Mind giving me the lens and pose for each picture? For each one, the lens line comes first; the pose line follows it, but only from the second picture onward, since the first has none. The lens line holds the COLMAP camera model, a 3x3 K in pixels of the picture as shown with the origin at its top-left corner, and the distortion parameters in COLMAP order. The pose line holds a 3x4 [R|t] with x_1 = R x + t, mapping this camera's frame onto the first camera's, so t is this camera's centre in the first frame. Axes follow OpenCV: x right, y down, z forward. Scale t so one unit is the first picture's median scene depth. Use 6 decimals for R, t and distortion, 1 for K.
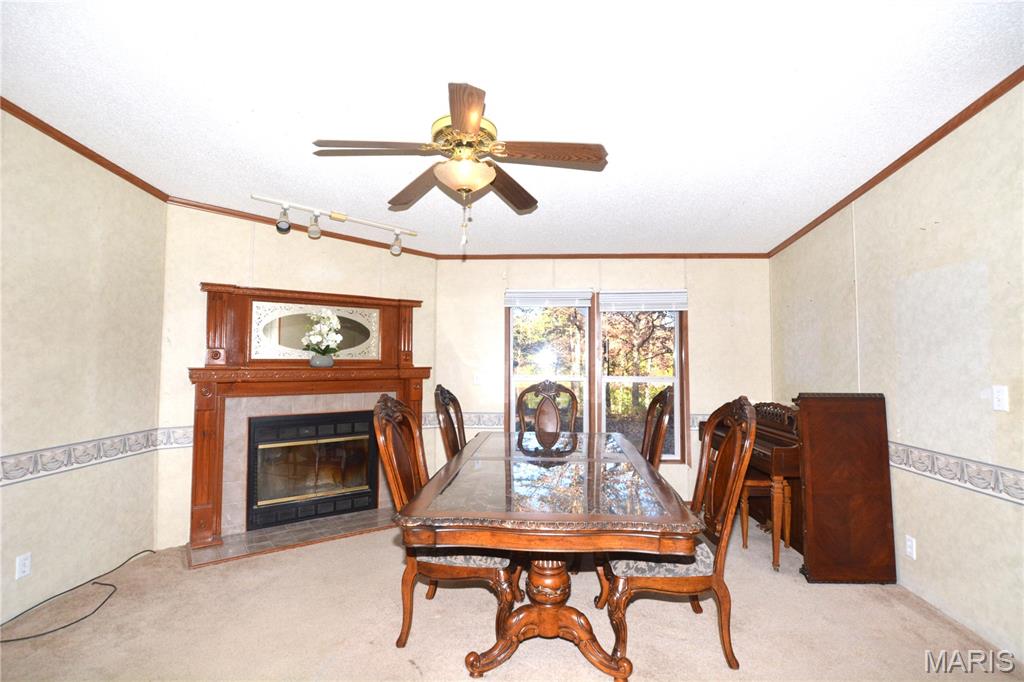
lens RADIAL K [[486.5, 0, 516.4], [0, 486.5, 338.6], [0, 0, 1]] dist [-0.025753, 0.000001]
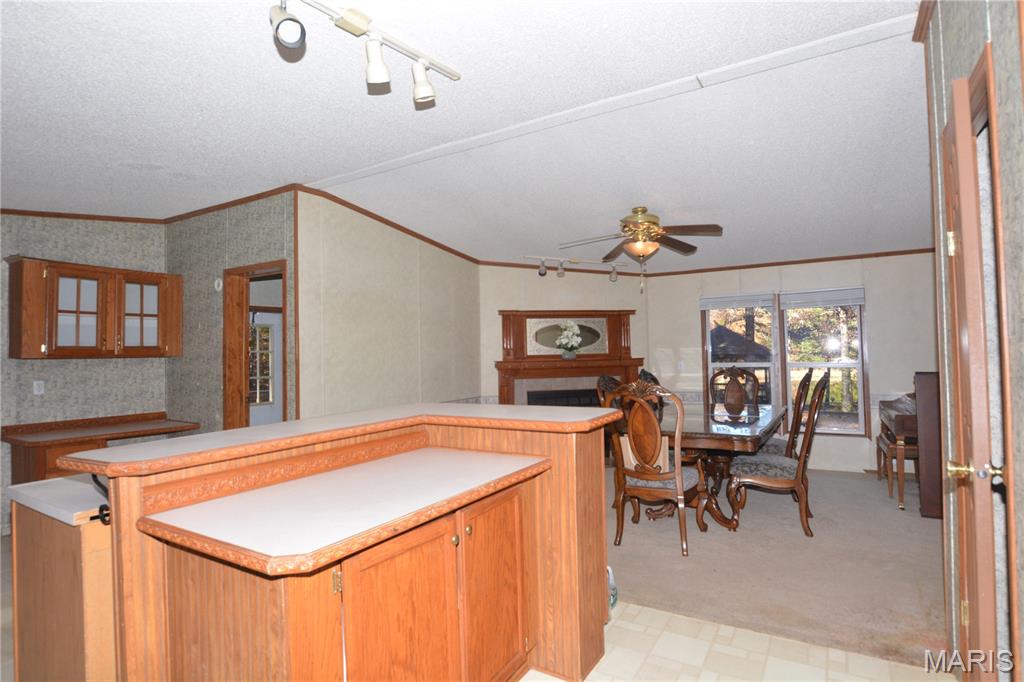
lens RADIAL K [[525.0, 0, 512.0], [0, 525.0, 340.8], [0, 0, 1]] dist [0.000052, 0.000135]
pose [[0.881341, -0.035769, -0.471124, 0.219551], [0.045505, 0.998921, 0.009286, -0.022563], [0.470284, -0.029622, 0.882018, -0.538464]]
